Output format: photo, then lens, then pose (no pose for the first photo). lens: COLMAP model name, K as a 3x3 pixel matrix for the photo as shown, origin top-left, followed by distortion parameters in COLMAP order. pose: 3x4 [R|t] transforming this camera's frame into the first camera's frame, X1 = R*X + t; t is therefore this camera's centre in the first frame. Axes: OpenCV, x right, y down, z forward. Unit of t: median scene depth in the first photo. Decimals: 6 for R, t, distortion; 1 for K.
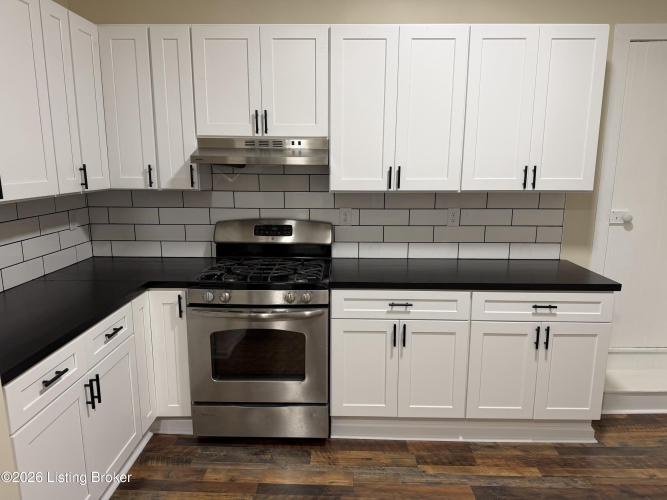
lens RADIAL K [[457.9, 0, 331.4], [0, 457.9, 253.3], [0, 0, 1]] dist [-0.010596, -0.010306]
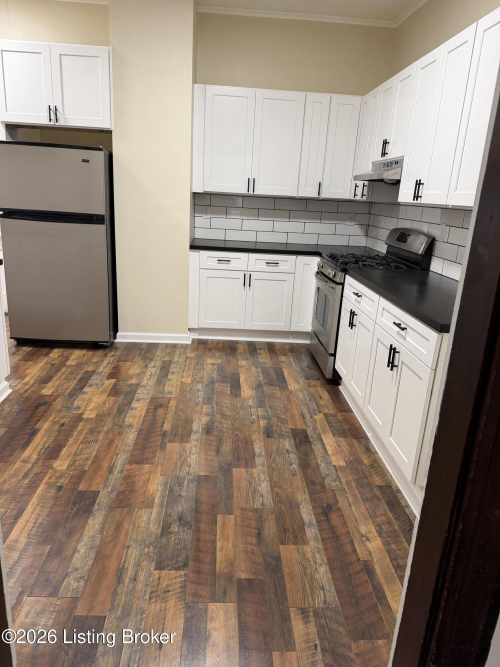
lens RADIAL K [[457.9, 0, 248.5], [0, 457.9, 331.8], [0, 0, 1]] dist [-0.010596, -0.010306]
pose [[0.094514, 0.304559, -0.947793, 1.393781], [-0.225778, 0.933804, 0.277550, -0.085620], [0.969583, 0.187758, 0.157020, 0.542414]]
